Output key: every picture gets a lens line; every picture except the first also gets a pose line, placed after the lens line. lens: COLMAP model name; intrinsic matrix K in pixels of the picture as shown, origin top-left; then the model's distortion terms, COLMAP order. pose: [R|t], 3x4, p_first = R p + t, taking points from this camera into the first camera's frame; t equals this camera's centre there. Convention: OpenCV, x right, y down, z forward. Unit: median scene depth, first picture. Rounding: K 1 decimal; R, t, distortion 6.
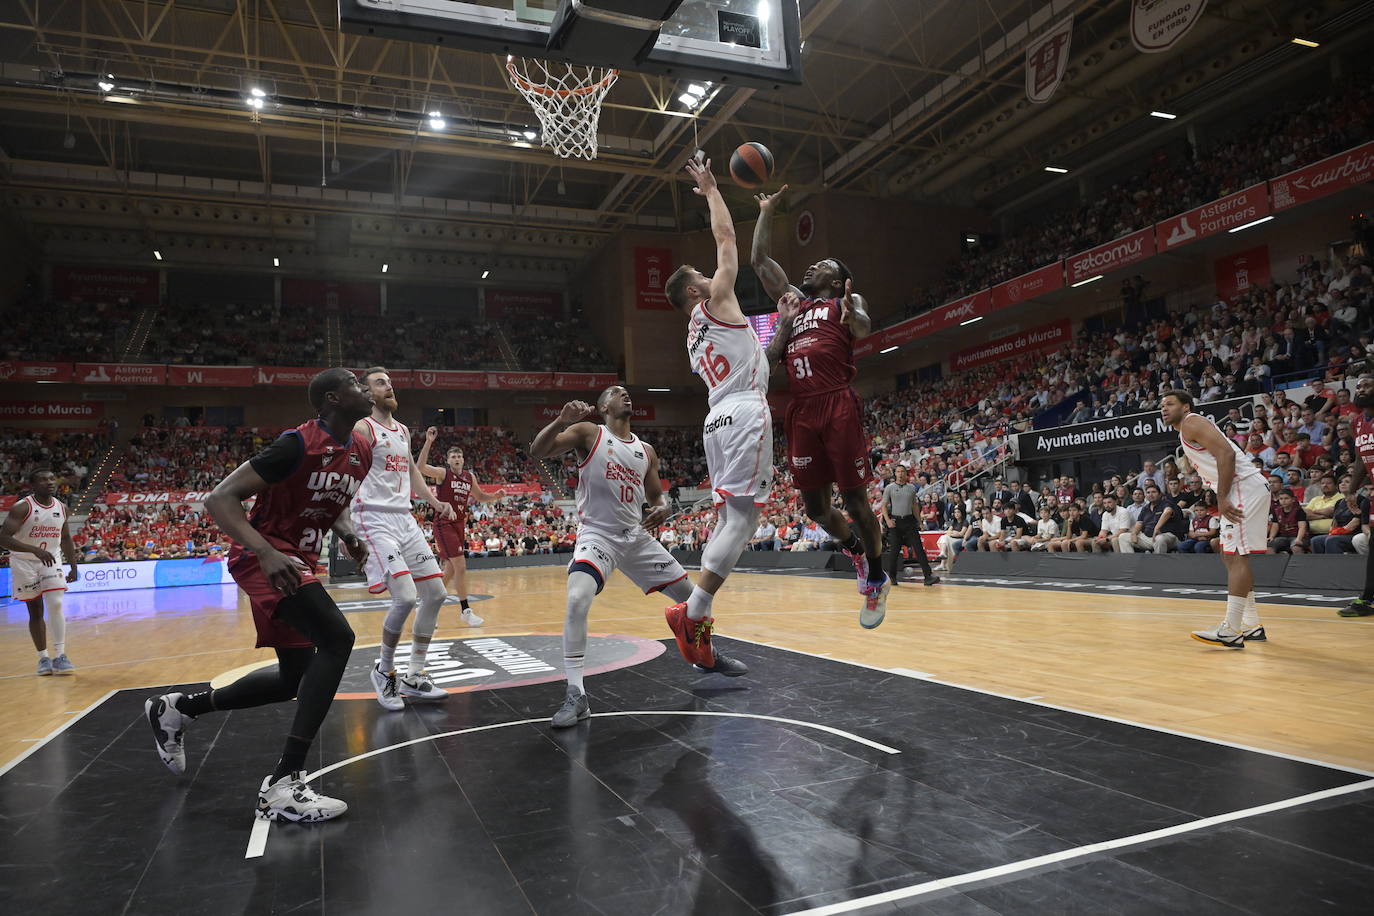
lens RADIAL K [[904.5, 0, 682.8], [0, 904.5, 446.8], [0, 0, 1]] dist [0.004029, -0.007933]
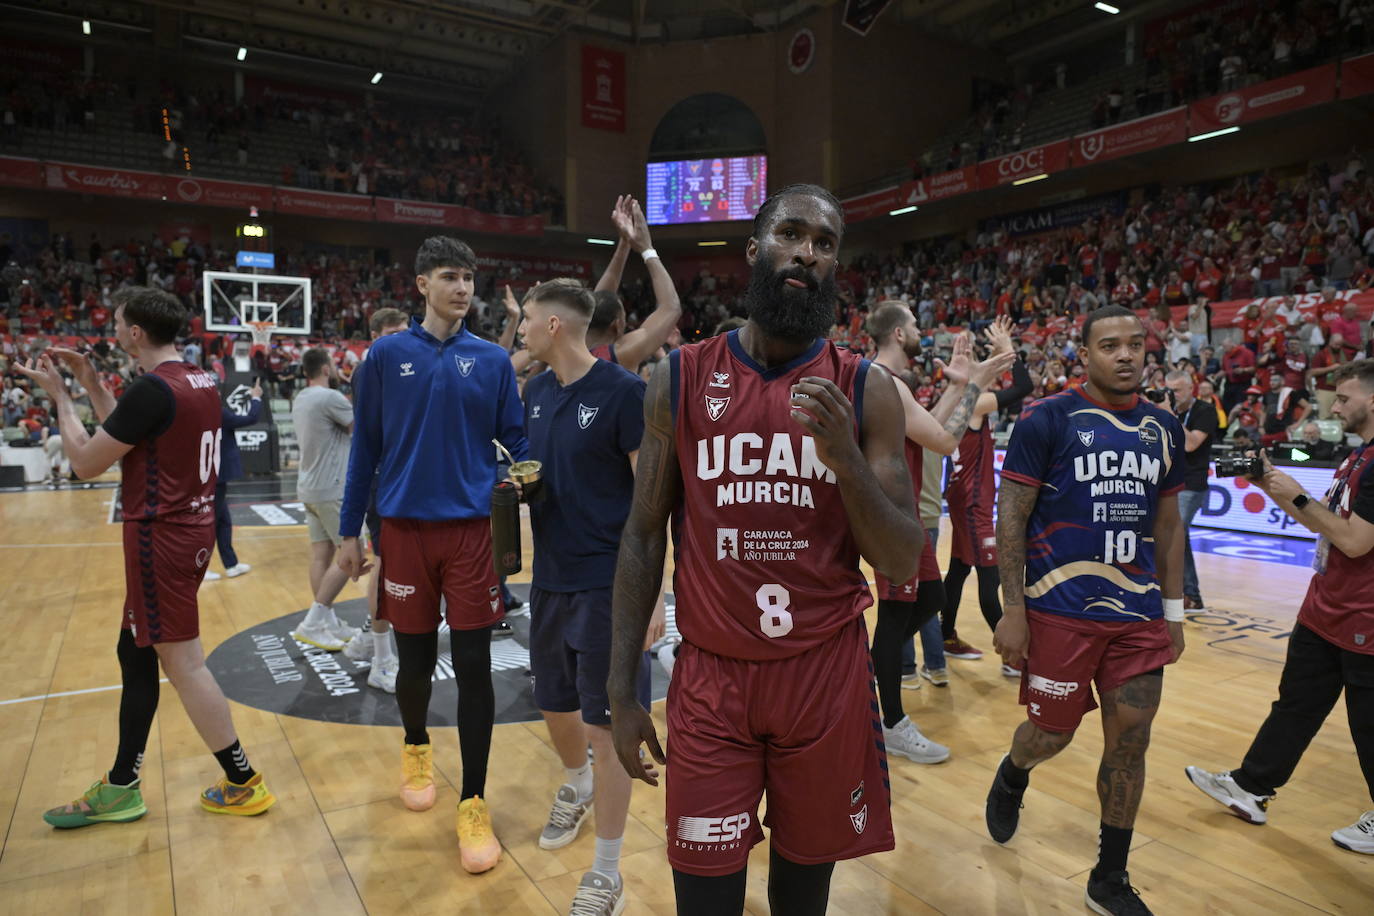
lens RADIAL K [[904.5, 0, 679.5], [0, 904.5, 459.9], [0, 0, 1]] dist [0.004029, -0.007933]
pose [[0.986328, 0.037503, 0.160471, -0.084626], [-0.061471, 0.987207, 0.147117, 0.006294], [-0.152901, -0.154970, 0.976015, 0.166005]]
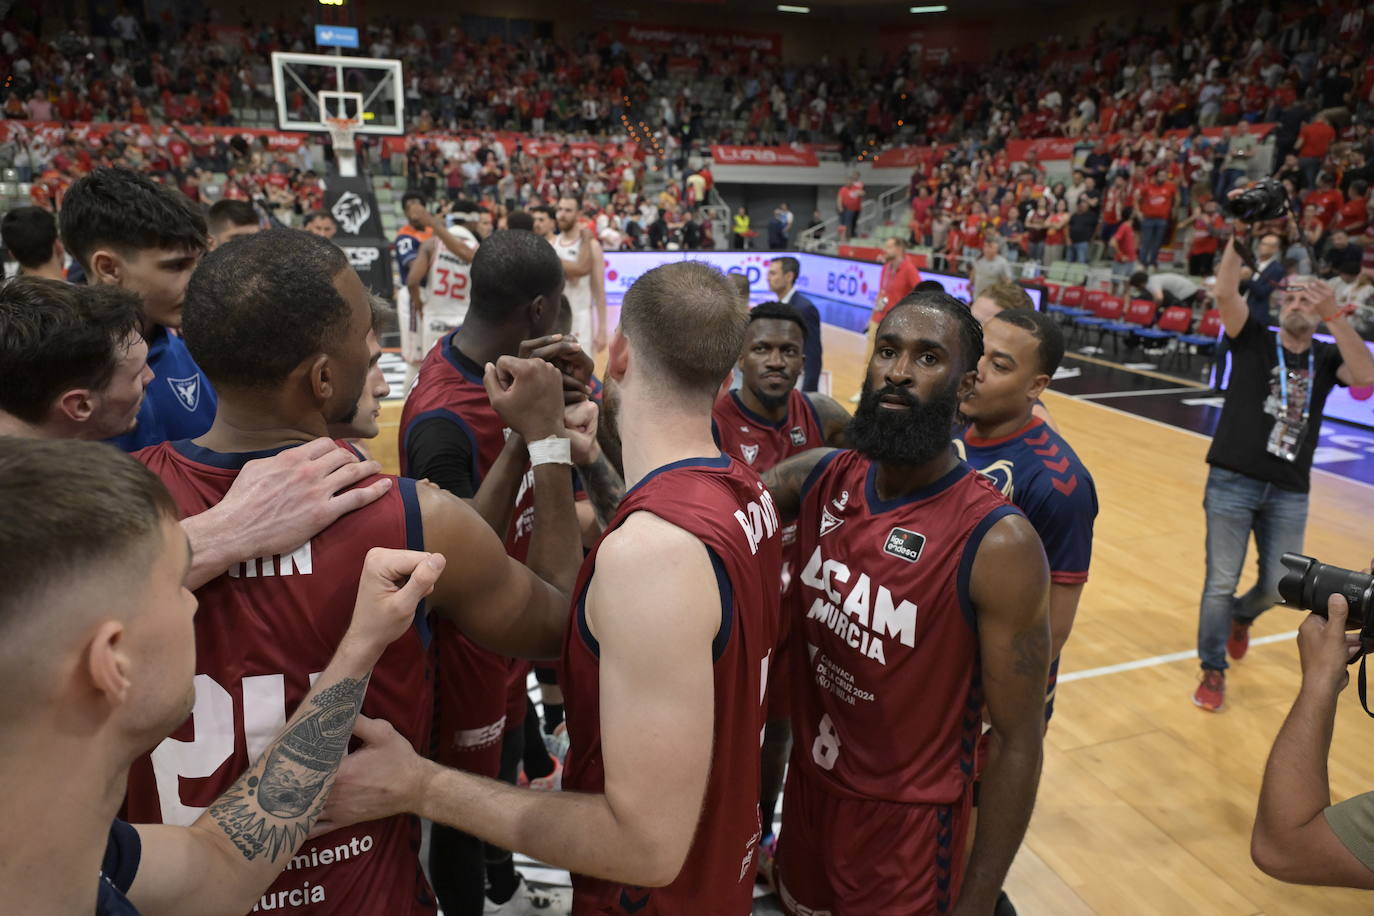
lens RADIAL K [[904.5, 0, 681.7], [0, 904.5, 460.7], [0, 0, 1]] dist [0.004029, -0.007933]
pose [[0.996465, 0.079596, -0.026867, -0.069284], [-0.063763, 0.924833, 0.374992, 0.001628], [0.054696, -0.371953, 0.926639, 0.232461]]
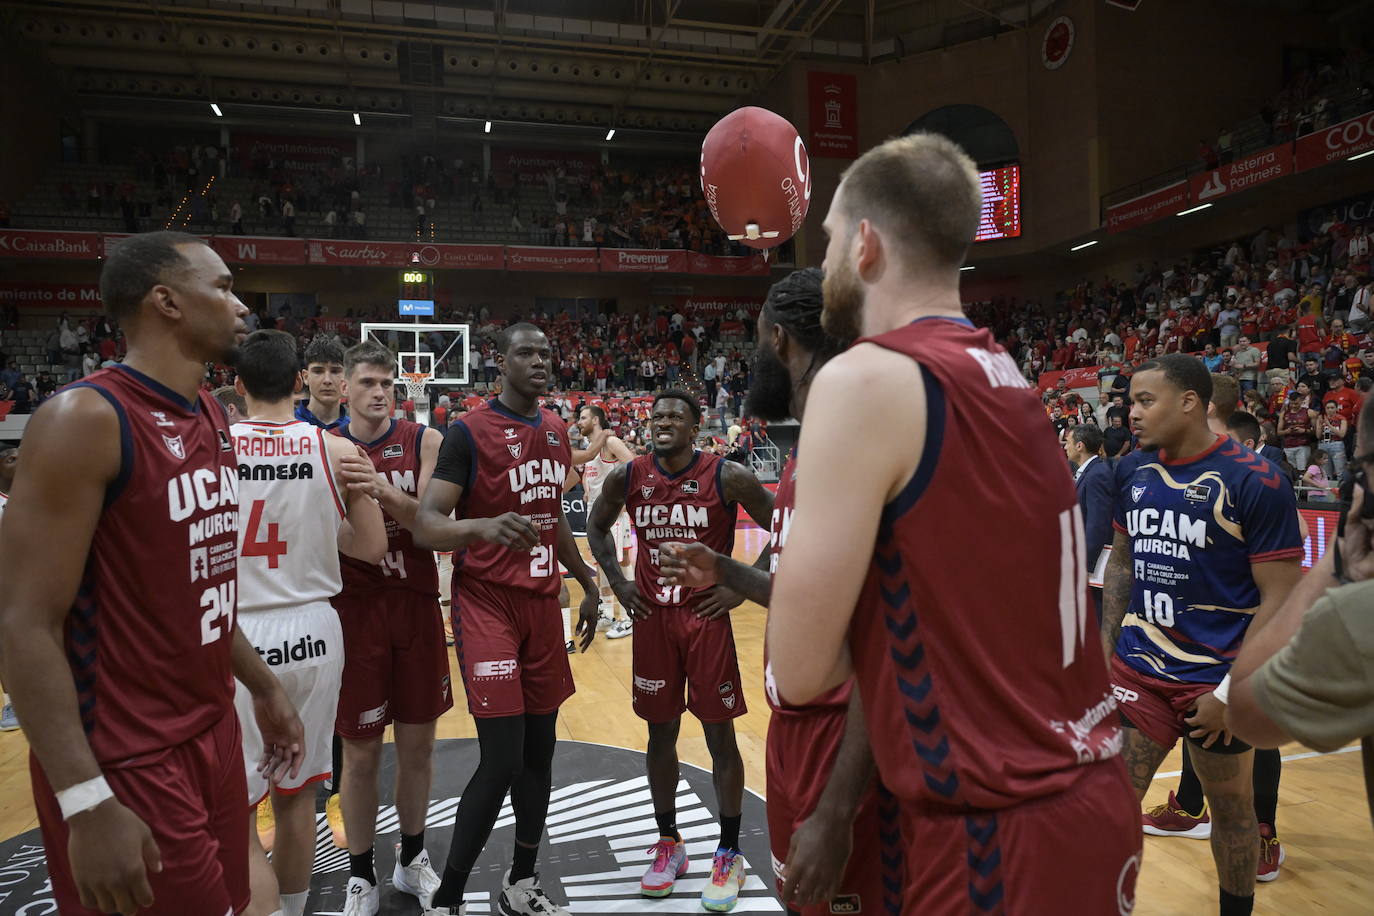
lens RADIAL K [[904.5, 0, 678.1], [0, 904.5, 461.6], [0, 0, 1]] dist [0.004029, -0.007933]
pose [[0.991595, 0.025853, -0.126773, -0.058627], [-0.011893, 0.993898, 0.109660, 0.009412], [0.128835, -0.107230, 0.985852, 0.221422]]
